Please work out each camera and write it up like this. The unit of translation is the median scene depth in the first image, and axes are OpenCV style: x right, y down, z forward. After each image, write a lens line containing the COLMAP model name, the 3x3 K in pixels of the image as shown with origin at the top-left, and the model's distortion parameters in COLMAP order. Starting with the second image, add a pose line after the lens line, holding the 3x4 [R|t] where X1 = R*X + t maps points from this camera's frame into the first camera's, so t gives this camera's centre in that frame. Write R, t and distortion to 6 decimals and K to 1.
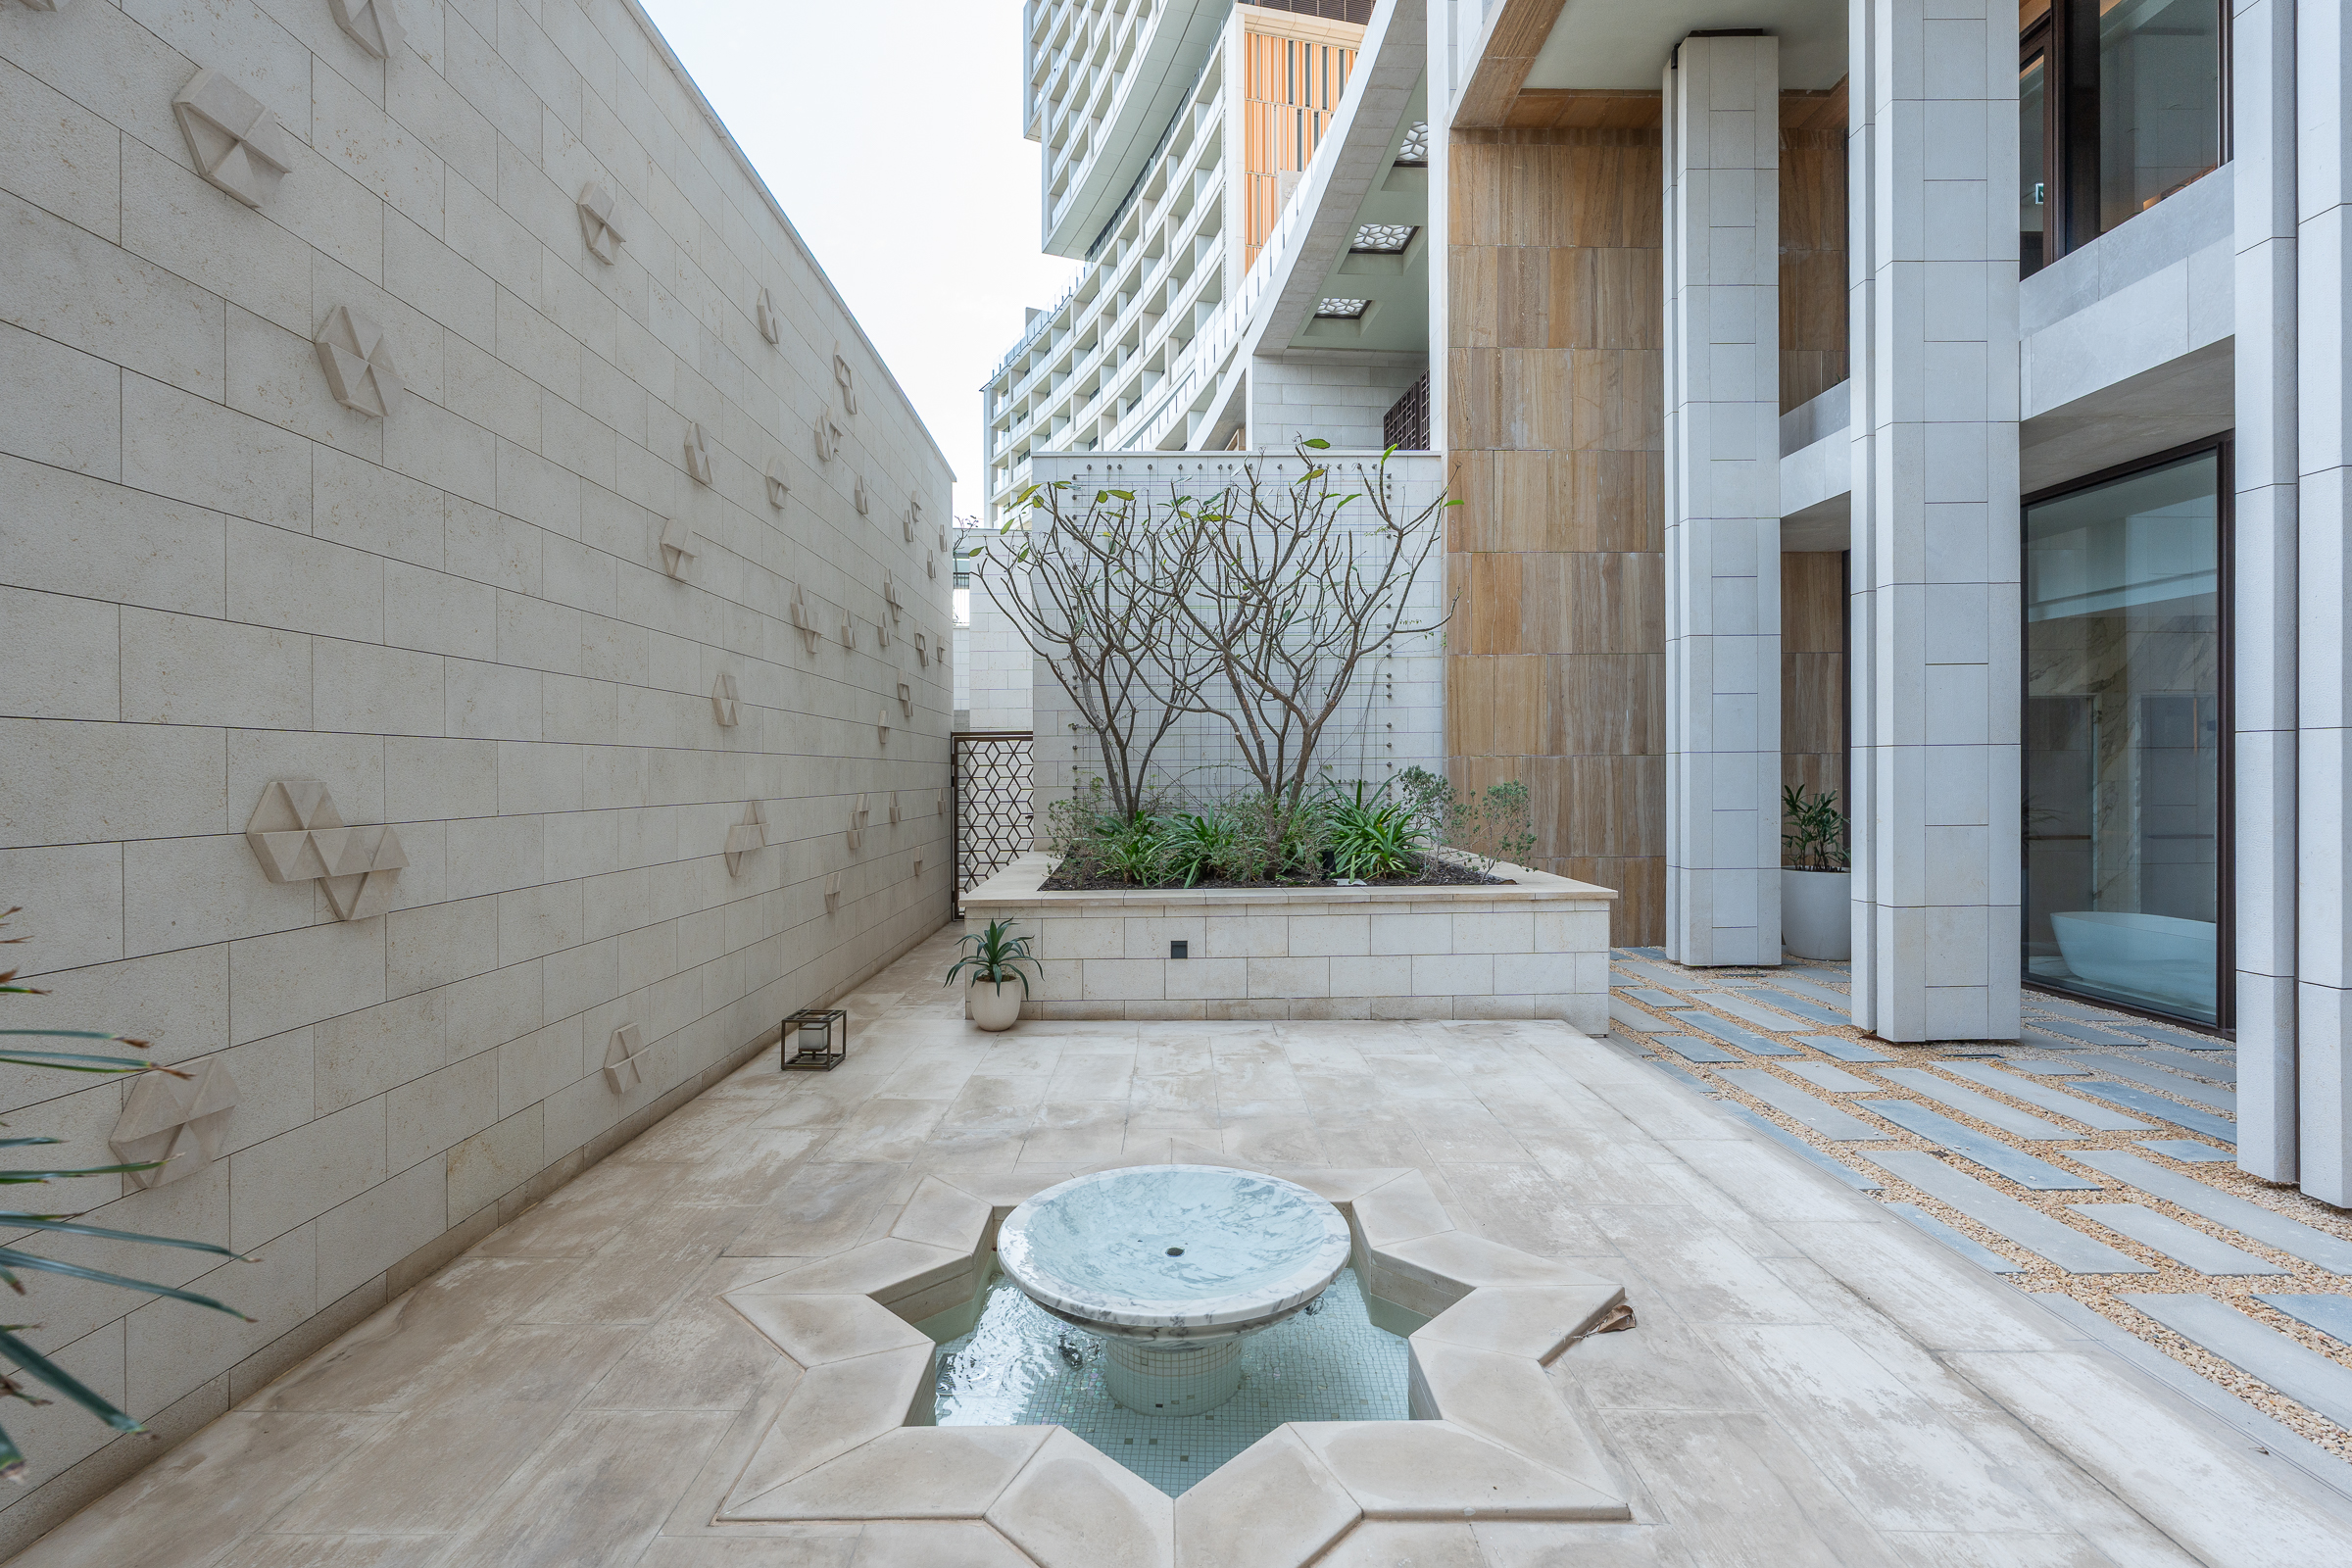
lens RADIAL K [[1070.1, 0, 1162.9], [0, 1070.1, 775.2], [0, 0, 1]] dist [-0.001834, 0.000153]
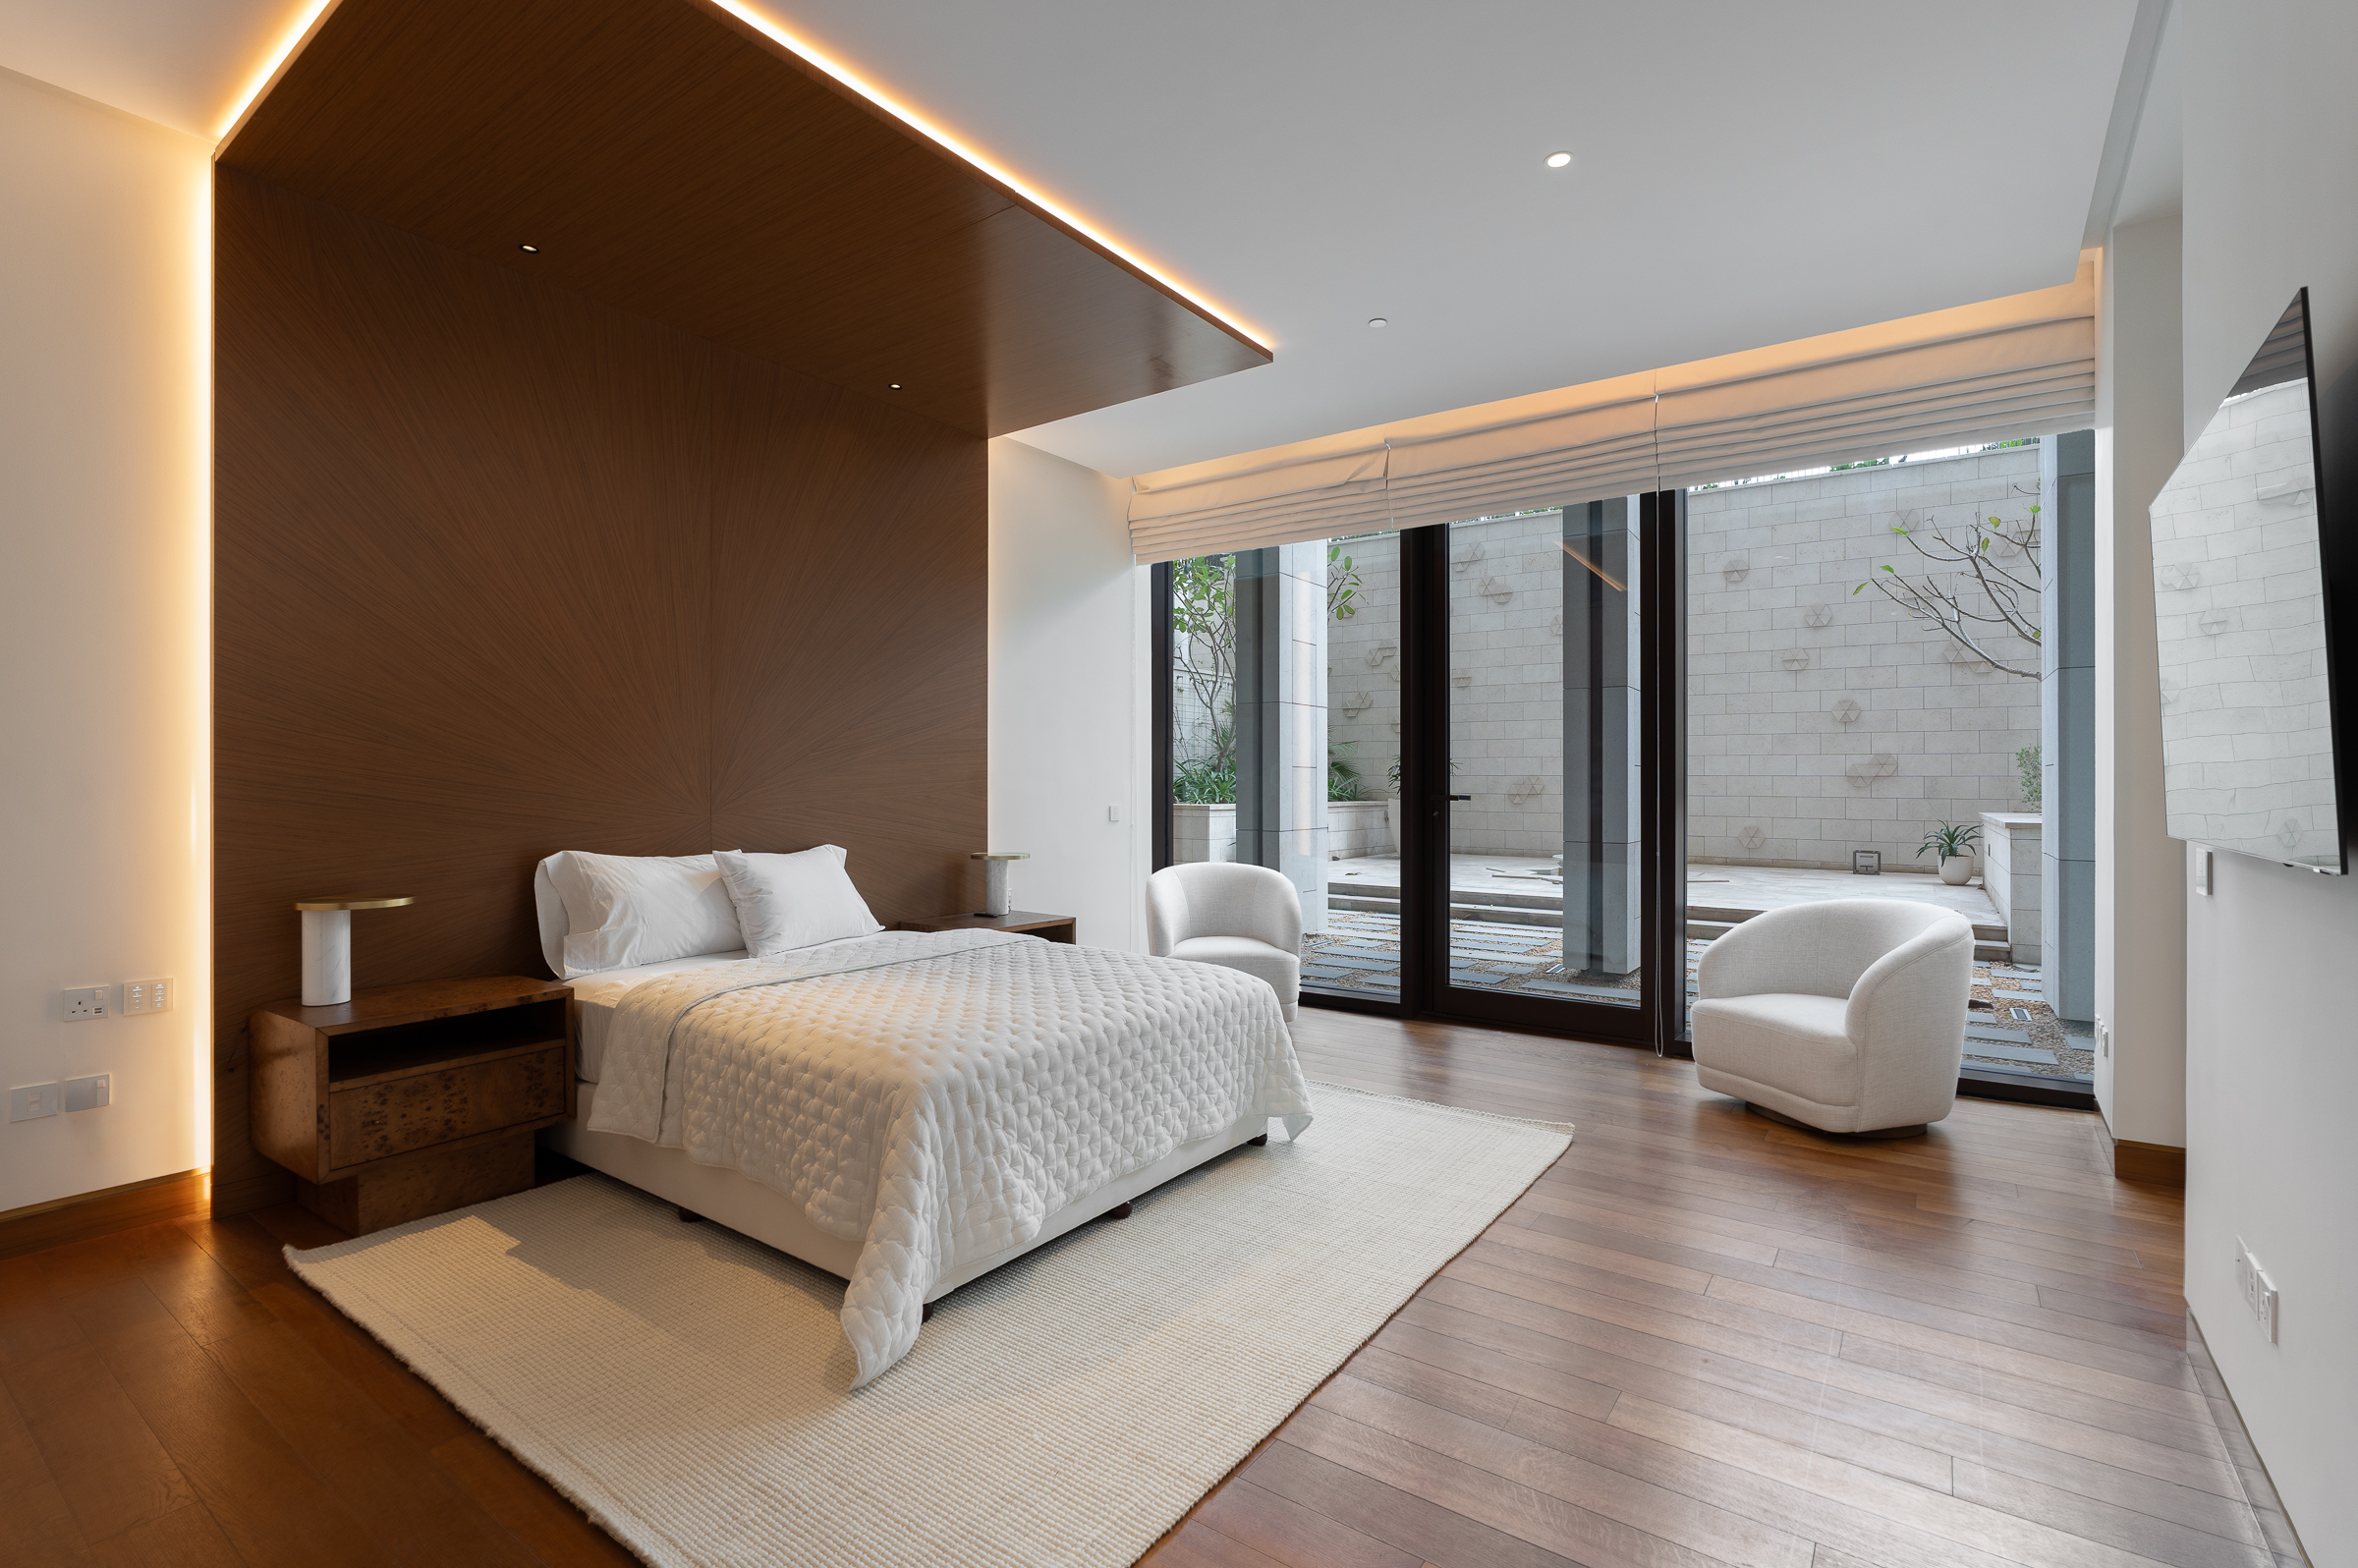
lens RADIAL K [[1072.8, 0, 1163.0], [0, 1072.8, 775.1], [0, 0, 1]] dist [-0.001834, 0.000153]
pose [[-0.582103, 0.003048, -0.813109, 4.090811], [-0.001402, 0.999988, 0.004753, 0.106645], [0.813114, 0.003907, -0.582092, 1.969842]]
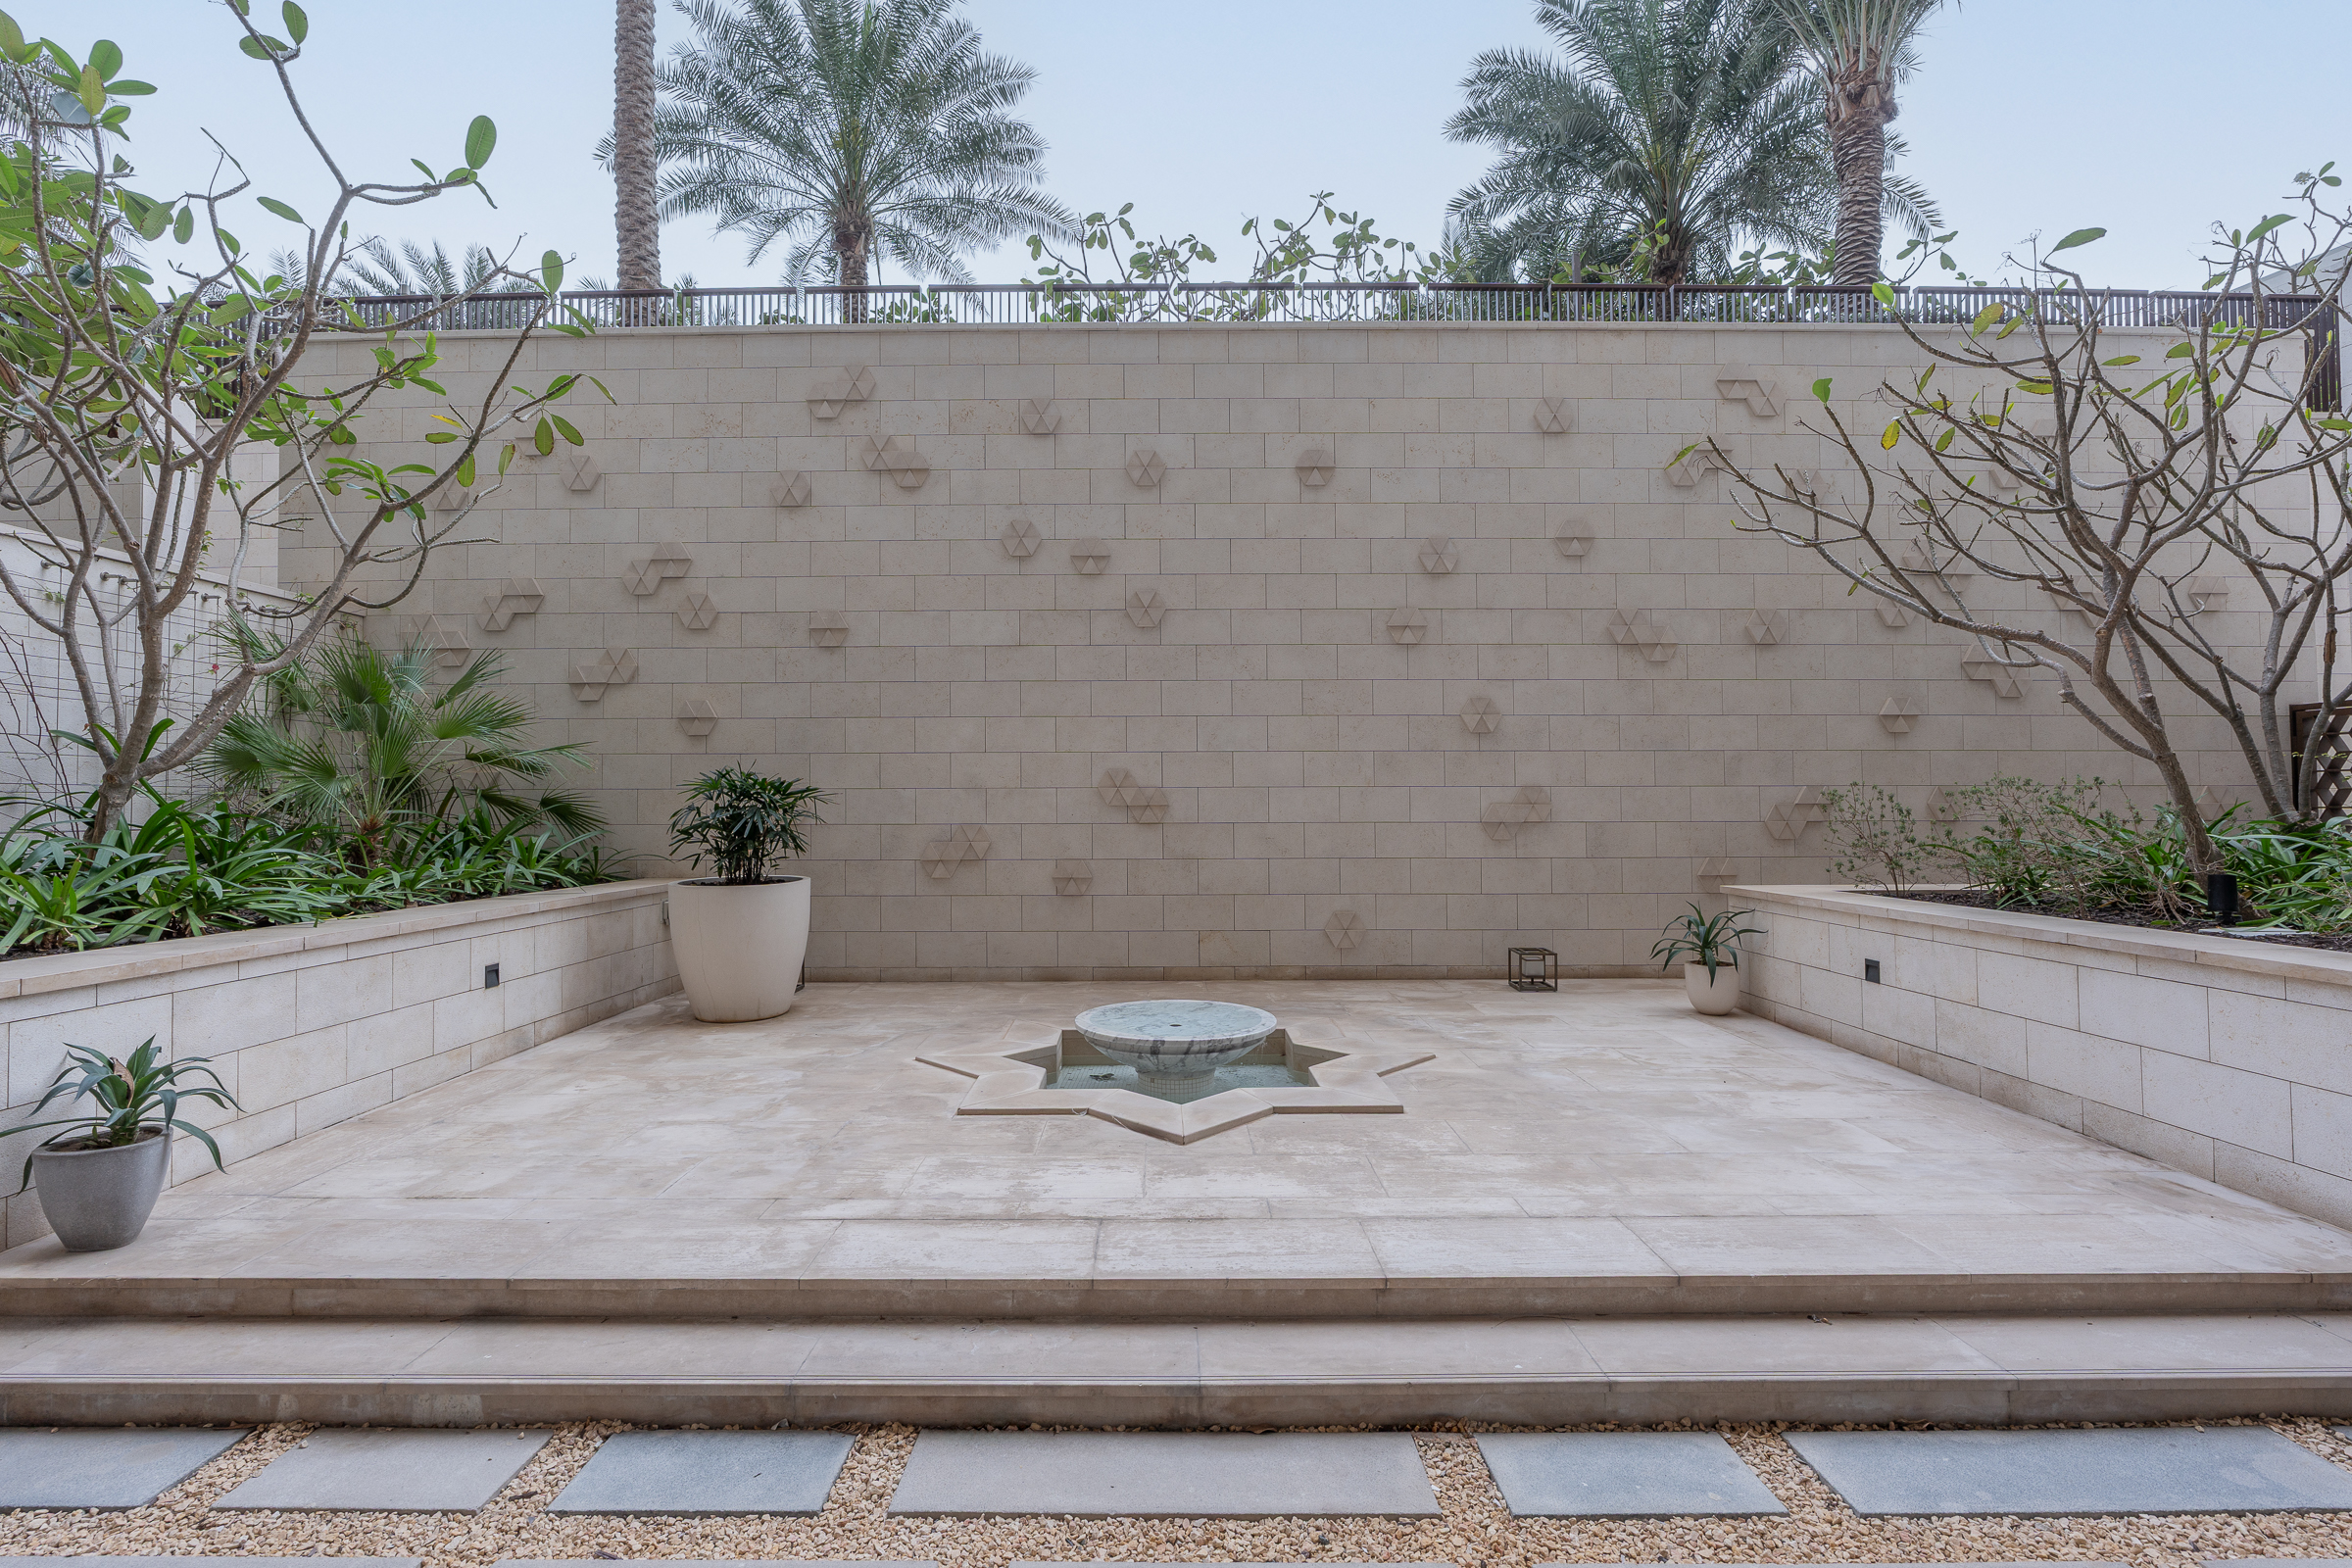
lens RADIAL K [[1070.1, 0, 1156.7], [0, 1070.1, 782.9], [0, 0, 1]] dist [-0.001834, 0.000153]
pose [[-0.000328, -0.012169, -0.999926, 1.739155], [0.000540, 0.999926, -0.012169, 0.064453], [1.000000, -0.000544, -0.000322, 0.969515]]
